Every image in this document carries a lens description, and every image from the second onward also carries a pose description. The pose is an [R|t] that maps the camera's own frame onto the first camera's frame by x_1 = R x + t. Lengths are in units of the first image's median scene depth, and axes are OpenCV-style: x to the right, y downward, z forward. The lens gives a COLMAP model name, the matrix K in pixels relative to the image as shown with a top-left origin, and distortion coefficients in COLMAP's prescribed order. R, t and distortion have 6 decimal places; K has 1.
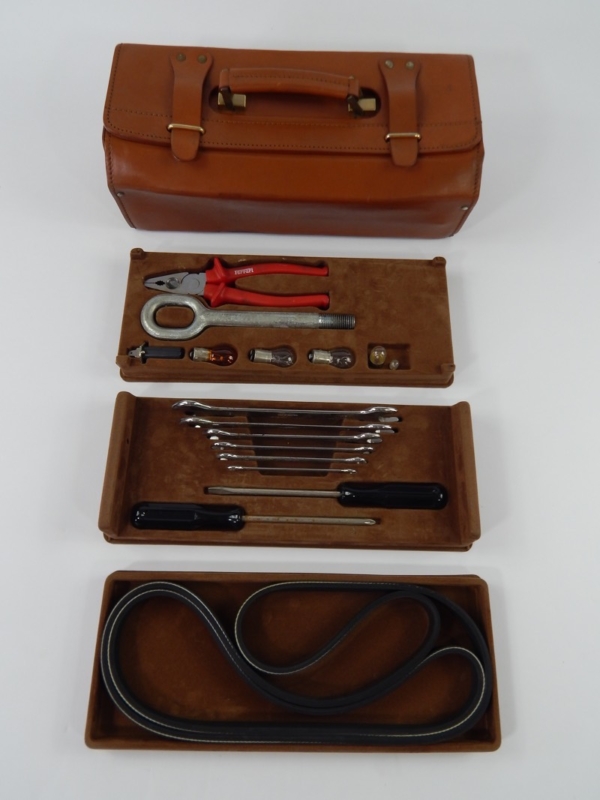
lens RADIAL K [[584.7, 0, 306.0], [0, 584.7, 399.4], [0, 0, 1]] dist [0.007612, 0.000575]
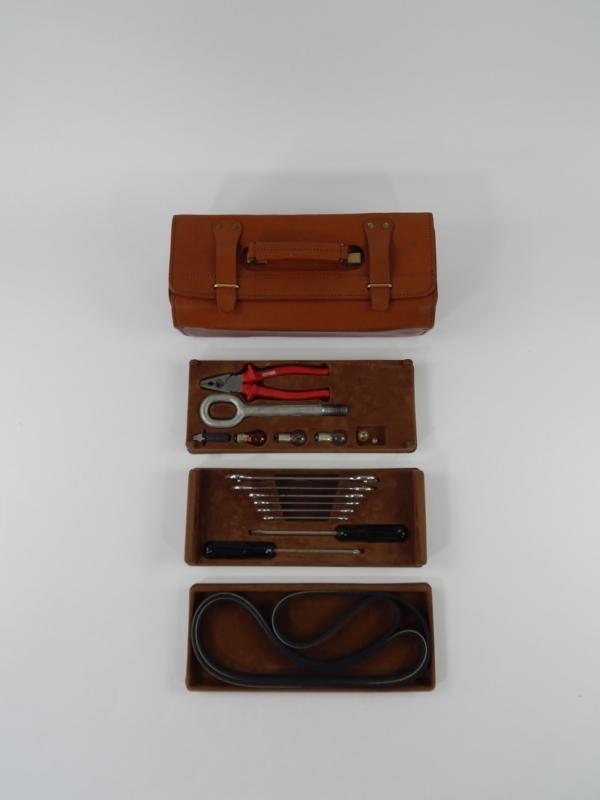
lens RADIAL K [[584.7, 0, 306.0], [0, 584.7, 399.4], [0, 0, 1]] dist [0.007612, 0.000575]
pose [[0.999442, -0.016355, -0.029136, 0.026675], [0.020549, 0.988468, 0.150028, -0.414107], [0.026346, -0.150543, 0.988252, -0.459543]]
